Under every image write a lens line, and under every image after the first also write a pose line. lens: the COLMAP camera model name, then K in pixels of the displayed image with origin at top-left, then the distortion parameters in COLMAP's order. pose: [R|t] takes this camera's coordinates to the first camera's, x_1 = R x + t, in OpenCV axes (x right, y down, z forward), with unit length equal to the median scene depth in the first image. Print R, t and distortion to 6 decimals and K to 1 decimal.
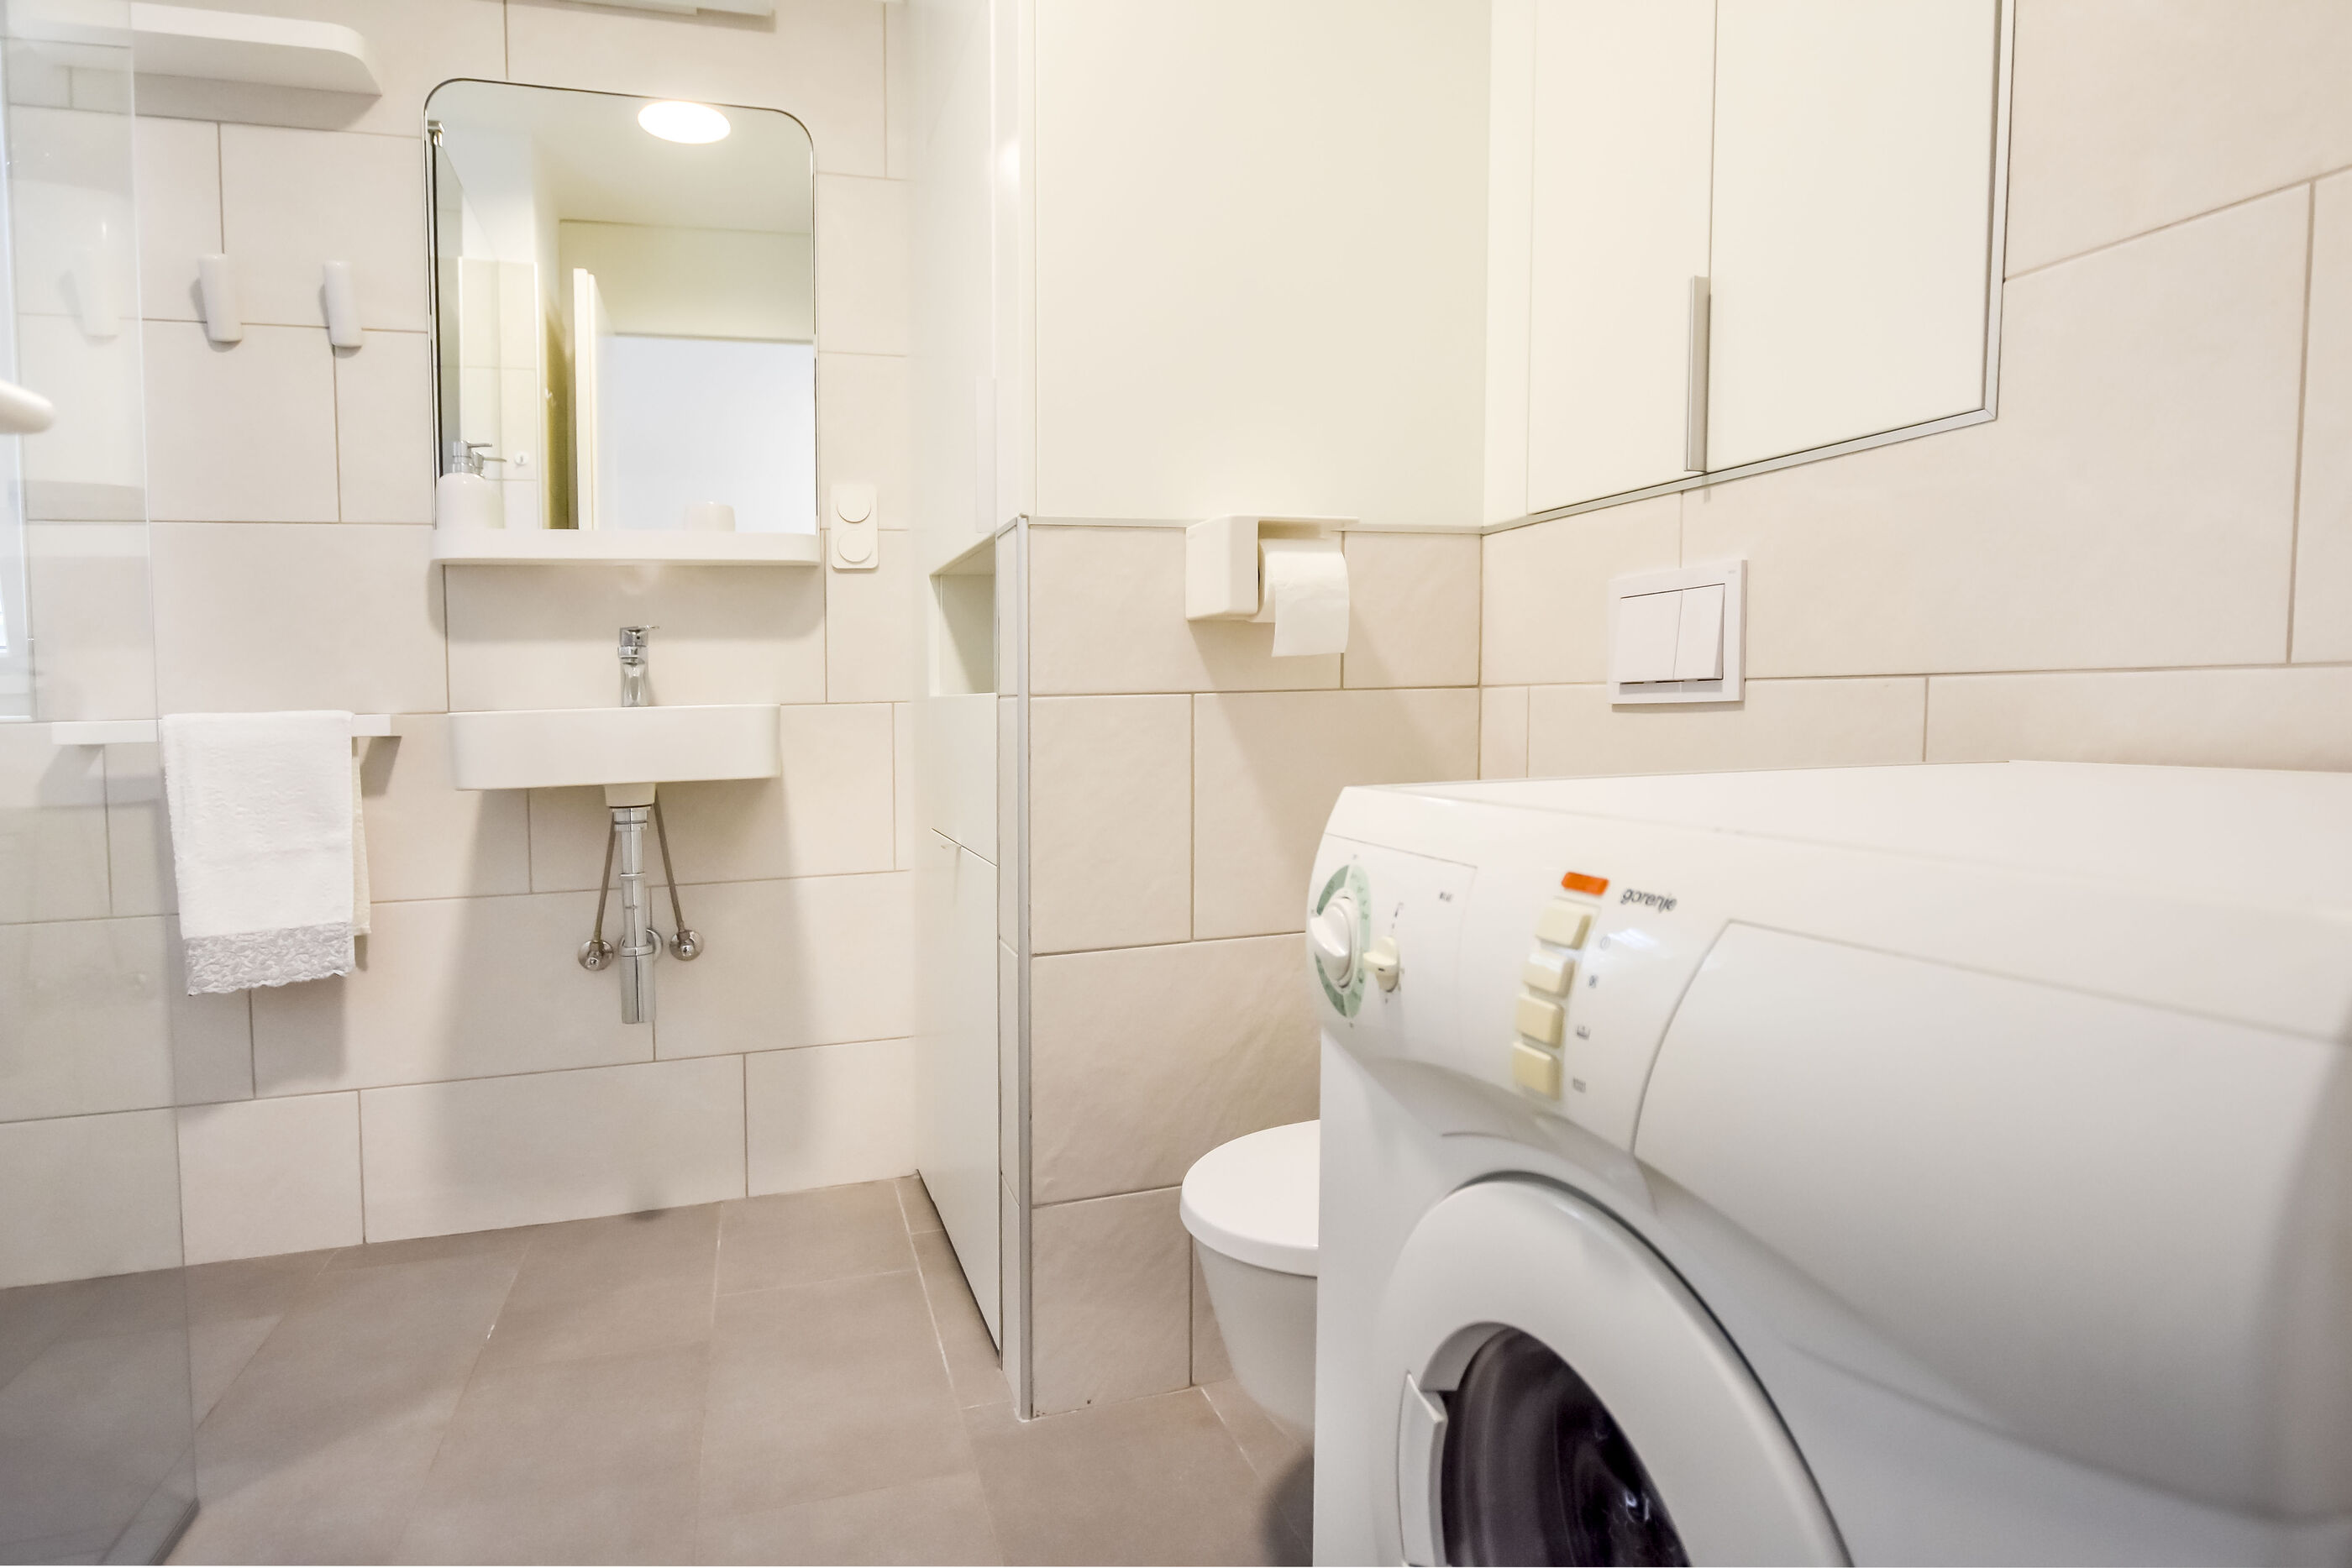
lens RADIAL K [[1368.6, 0, 1176.0], [0, 1368.6, 784.0], [0, 0, 1]] dist [-0.019960, 0.001771]
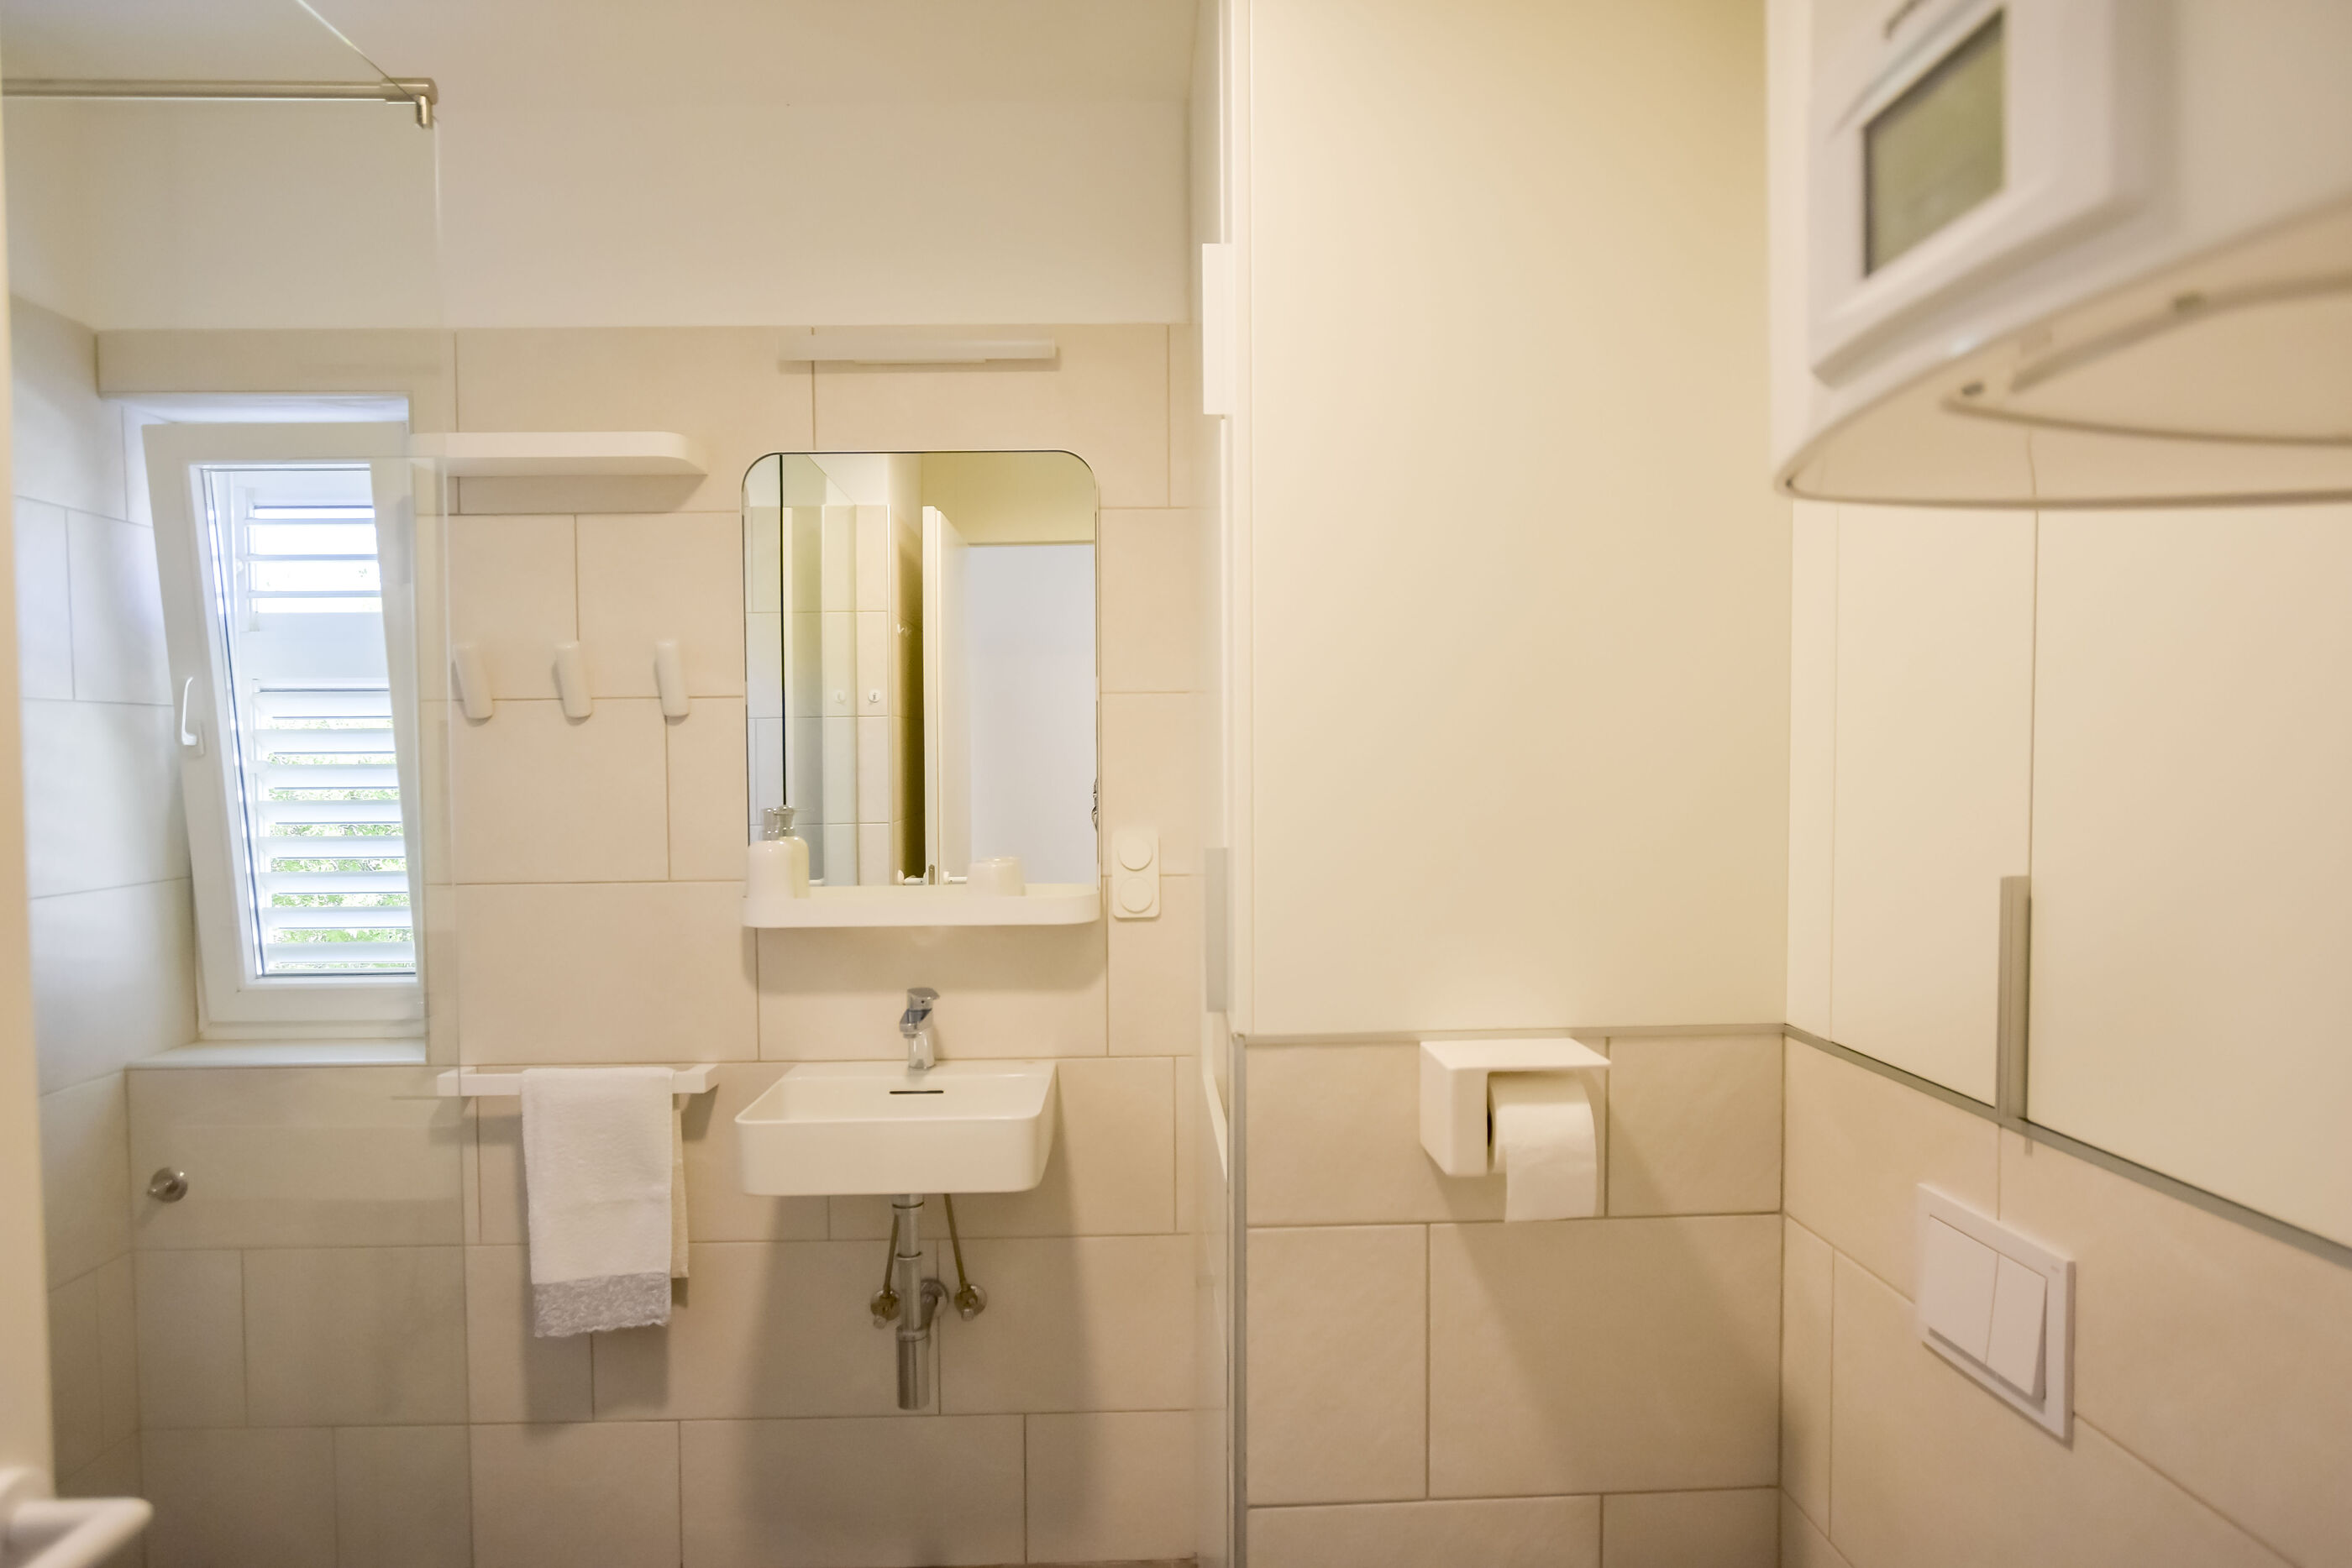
lens RADIAL K [[1439.5, 0, 1176.0], [0, 1439.5, 784.0], [0, 0, 1]] dist [-0.018408, 0.002421]
pose [[0.957128, -0.004262, -0.289634, 0.097071], [-0.002955, 0.999696, -0.024479, -0.250623], [0.289650, 0.024285, 0.956824, 0.032381]]
